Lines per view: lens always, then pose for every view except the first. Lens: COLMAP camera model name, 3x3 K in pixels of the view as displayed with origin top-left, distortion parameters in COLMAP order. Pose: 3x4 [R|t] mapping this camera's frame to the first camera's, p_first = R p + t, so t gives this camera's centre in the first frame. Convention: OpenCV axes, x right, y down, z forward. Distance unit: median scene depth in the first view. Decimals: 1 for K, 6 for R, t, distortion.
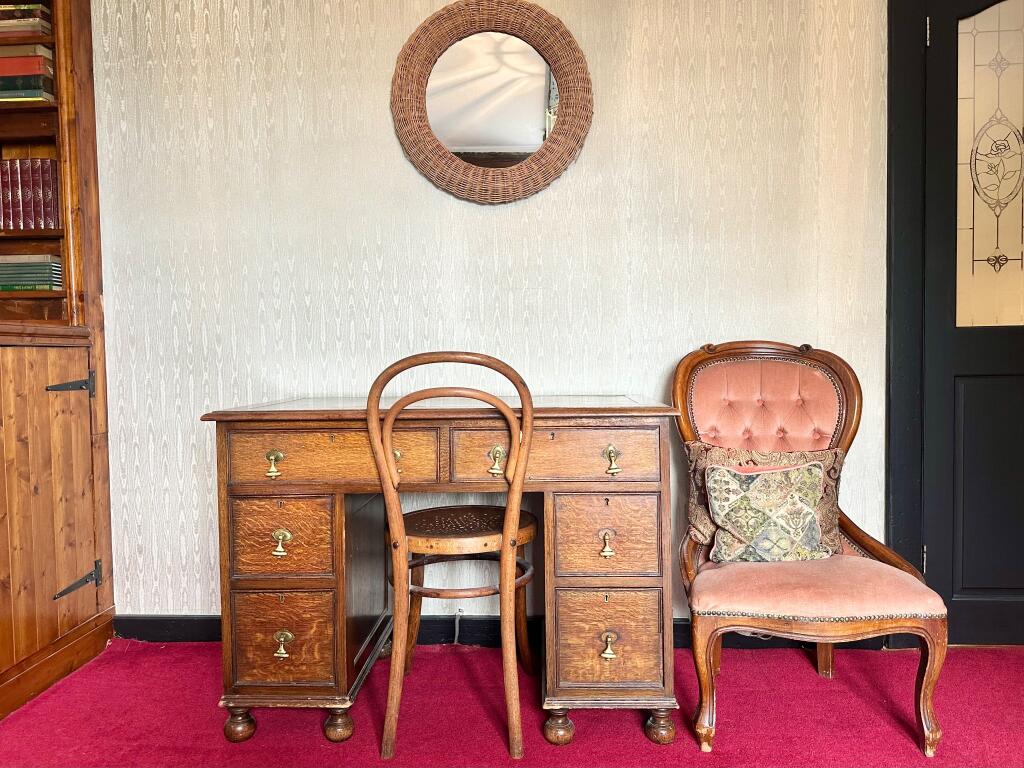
lens RADIAL K [[746.0, 0, 512.0], [0, 746.0, 384.0], [0, 0, 1]] dist [0.002983, -0.000843]
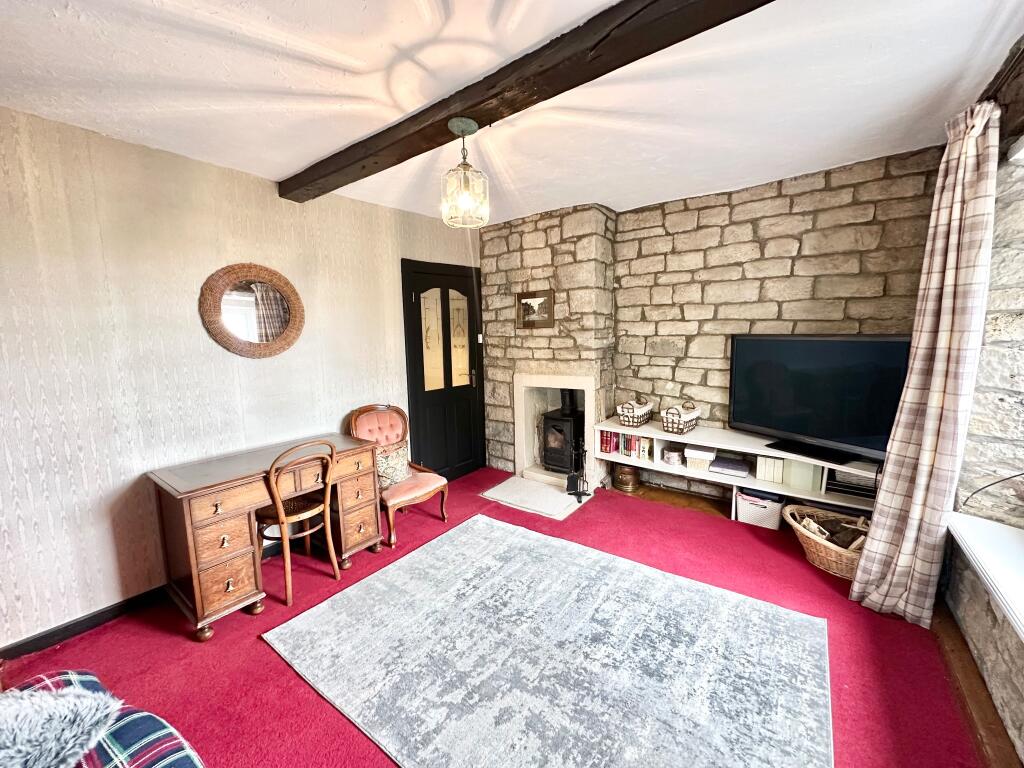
lens RADIAL K [[406.3, 0, 512.0], [0, 406.3, 384.0], [0, 0, 1]] dist [-0.000593, -0.000217]
pose [[0.577151, -0.104718, 0.809896, -0.622347], [0.048438, 0.994388, 0.094055, -0.267734], [-0.815200, -0.015054, 0.578984, -0.310524]]
